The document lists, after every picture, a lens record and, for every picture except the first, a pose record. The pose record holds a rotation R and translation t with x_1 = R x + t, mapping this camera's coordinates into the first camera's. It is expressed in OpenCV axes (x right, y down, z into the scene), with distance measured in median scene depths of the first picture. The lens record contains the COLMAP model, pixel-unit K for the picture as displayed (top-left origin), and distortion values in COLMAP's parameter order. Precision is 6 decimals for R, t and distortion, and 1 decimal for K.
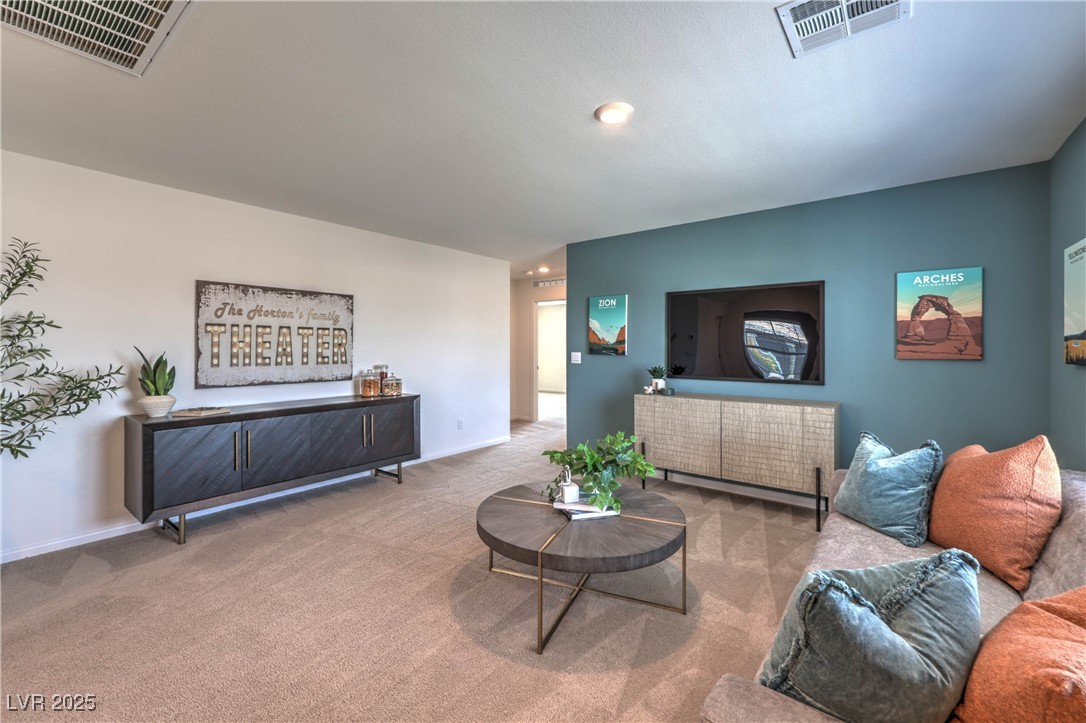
lens RADIAL K [[440.6, 0, 532.0], [0, 440.6, 345.7], [0, 0, 1]] dist [0.000321, -0.000237]
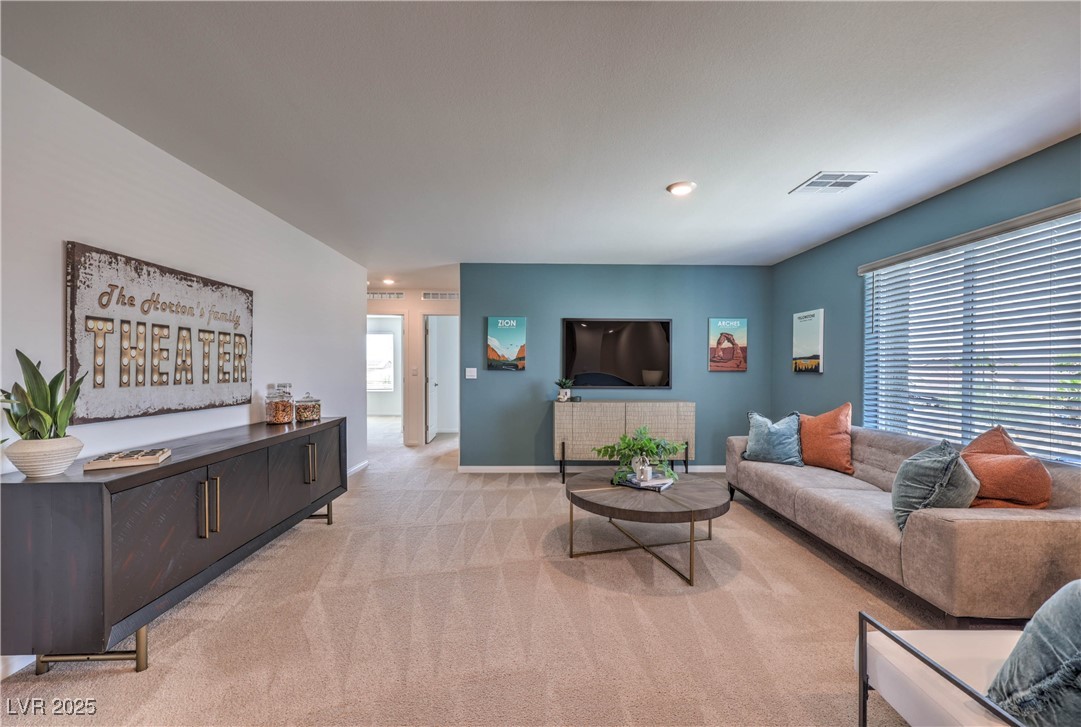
lens RADIAL K [[438.6, 0, 533.6], [0, 438.6, 368.1], [0, 0, 1]] dist [0.000321, -0.000237]
pose [[0.771096, 0.001309, 0.636718, -0.579274], [-0.004497, 0.999984, 0.003390, 0.014304], [-0.636703, -0.005477, 0.771089, 0.132134]]
